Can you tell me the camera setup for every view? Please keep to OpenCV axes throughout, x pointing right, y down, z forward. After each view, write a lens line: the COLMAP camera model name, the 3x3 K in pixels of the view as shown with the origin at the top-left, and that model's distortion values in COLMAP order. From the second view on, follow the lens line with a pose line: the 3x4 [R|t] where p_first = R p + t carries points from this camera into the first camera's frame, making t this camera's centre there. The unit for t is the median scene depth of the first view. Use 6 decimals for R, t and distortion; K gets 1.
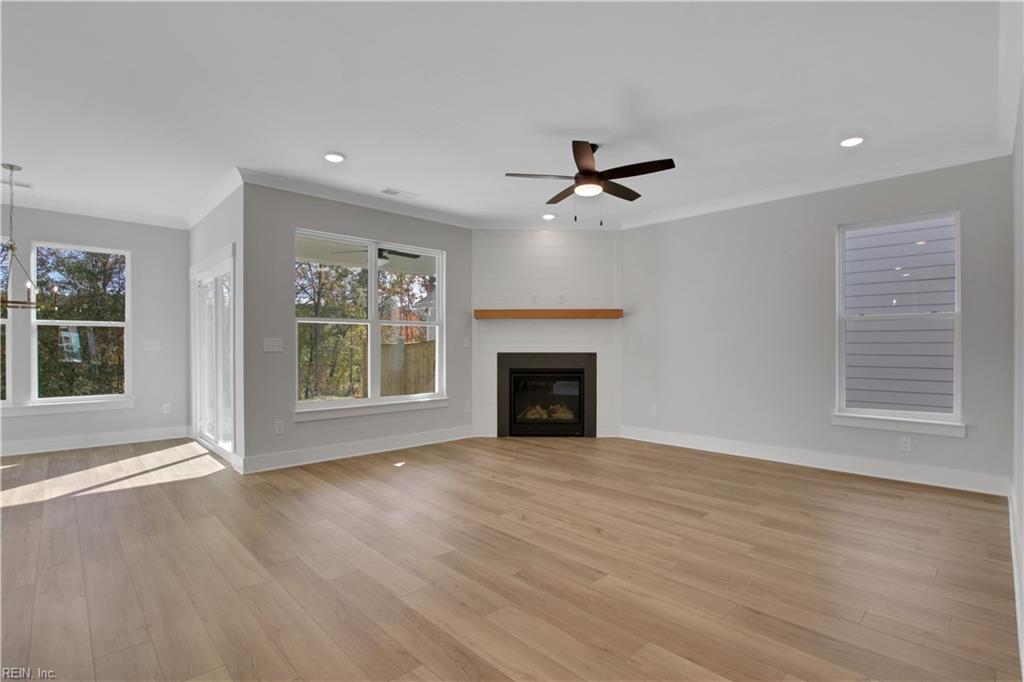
lens RADIAL K [[475.9, 0, 512.0], [0, 475.9, 341.0], [0, 0, 1]] dist [-0.049511, -0.000047]
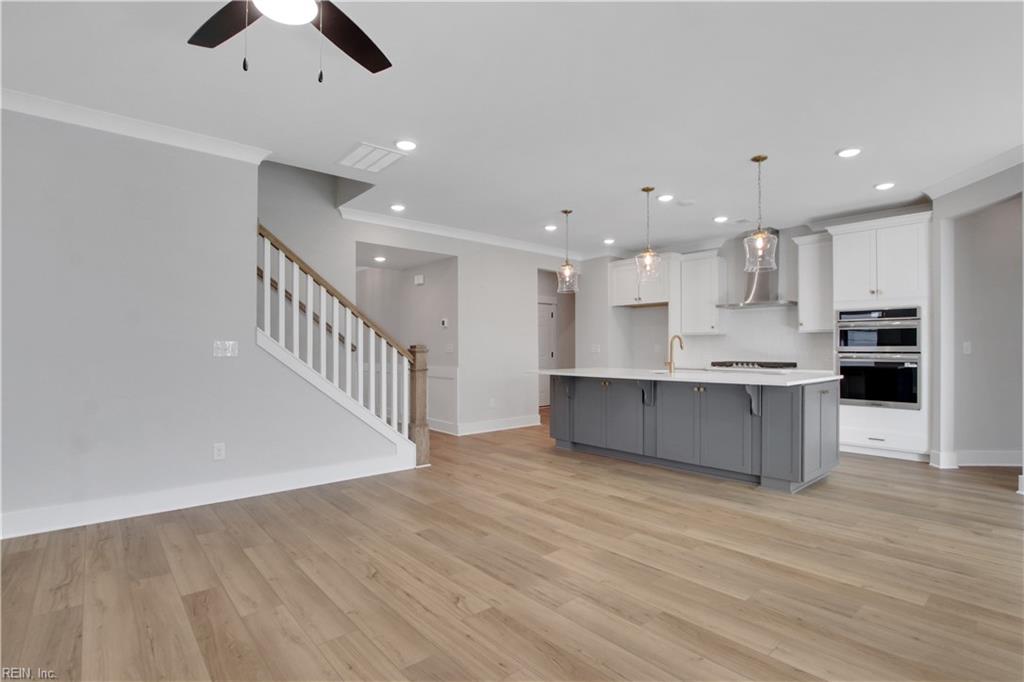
lens RADIAL K [[497.2, 0, 509.8], [0, 497.2, 344.2], [0, 0, 1]] dist [-0.034470, 0.000364]
pose [[-0.998158, 0.002744, 0.060604, -0.105618], [0.001470, 0.999777, -0.021067, 0.022865], [-0.060648, -0.020939, -0.997940, 1.907120]]
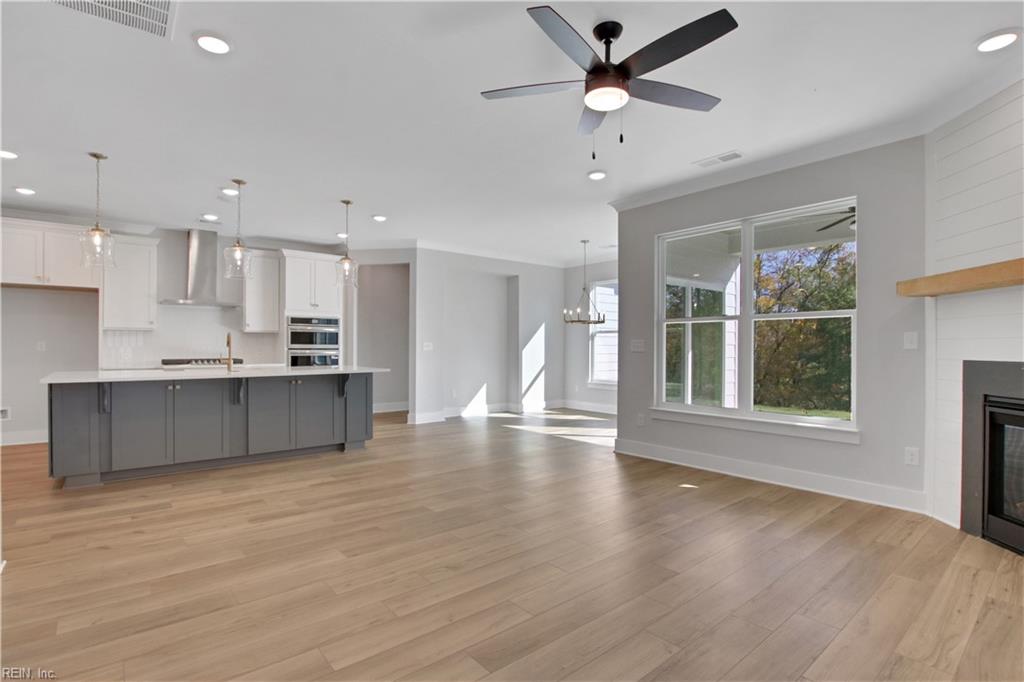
lens RADIAL K [[497.2, 0, 509.8], [0, 497.2, 344.2], [0, 0, 1]] dist [-0.034470, 0.000364]
pose [[-0.071486, -0.003701, -0.997435, 1.087708], [0.008456, 0.999955, -0.004316, 0.011582], [0.997406, -0.008742, -0.071452, 1.209798]]
